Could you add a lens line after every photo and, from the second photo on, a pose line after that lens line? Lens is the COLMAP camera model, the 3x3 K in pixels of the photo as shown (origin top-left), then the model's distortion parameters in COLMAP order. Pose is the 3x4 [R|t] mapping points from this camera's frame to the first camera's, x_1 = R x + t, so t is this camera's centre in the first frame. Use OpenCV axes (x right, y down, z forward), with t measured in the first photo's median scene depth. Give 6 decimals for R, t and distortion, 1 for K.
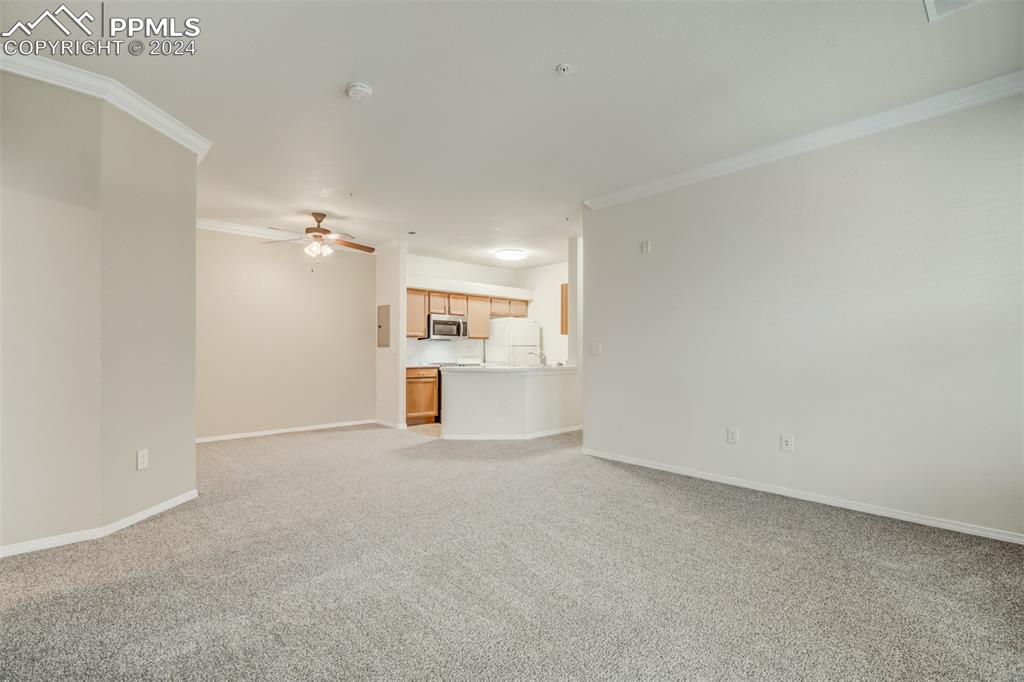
lens RADIAL K [[463.8, 0, 512.0], [0, 463.8, 341.0], [0, 0, 1]] dist [-0.000284, -0.000032]
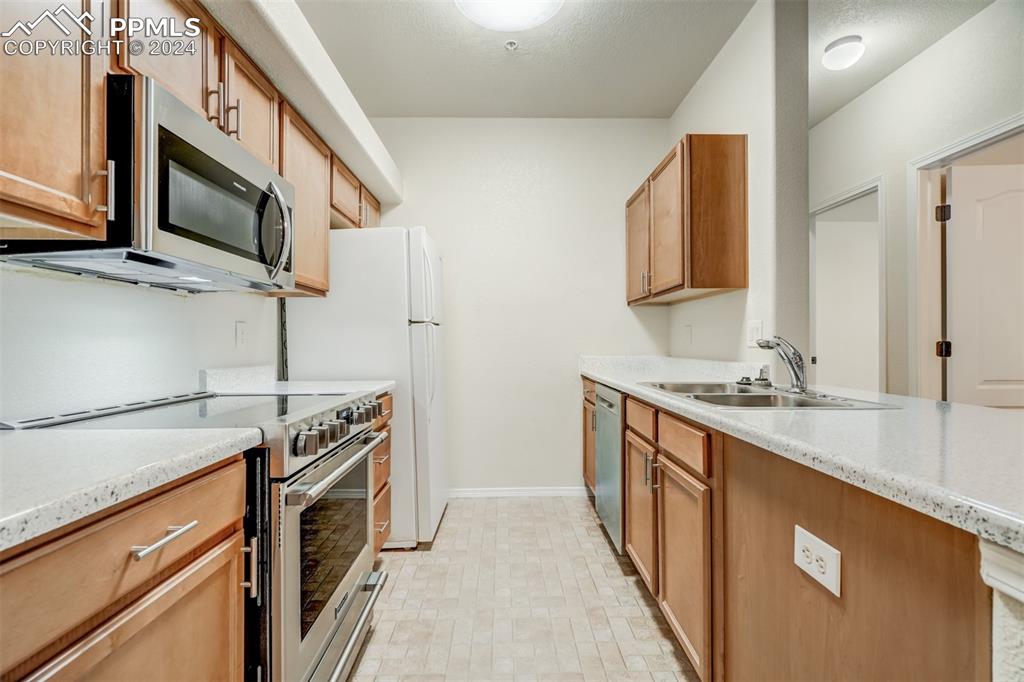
lens RADIAL K [[463.8, 0, 512.0], [0, 463.8, 341.0], [0, 0, 1]] dist [-0.000284, -0.000032]
pose [[0.650987, 0.001064, 0.759088, -0.208682], [-0.017385, 0.999758, 0.013508, 0.018060], [-0.758889, -0.021990, 0.650848, 0.818316]]
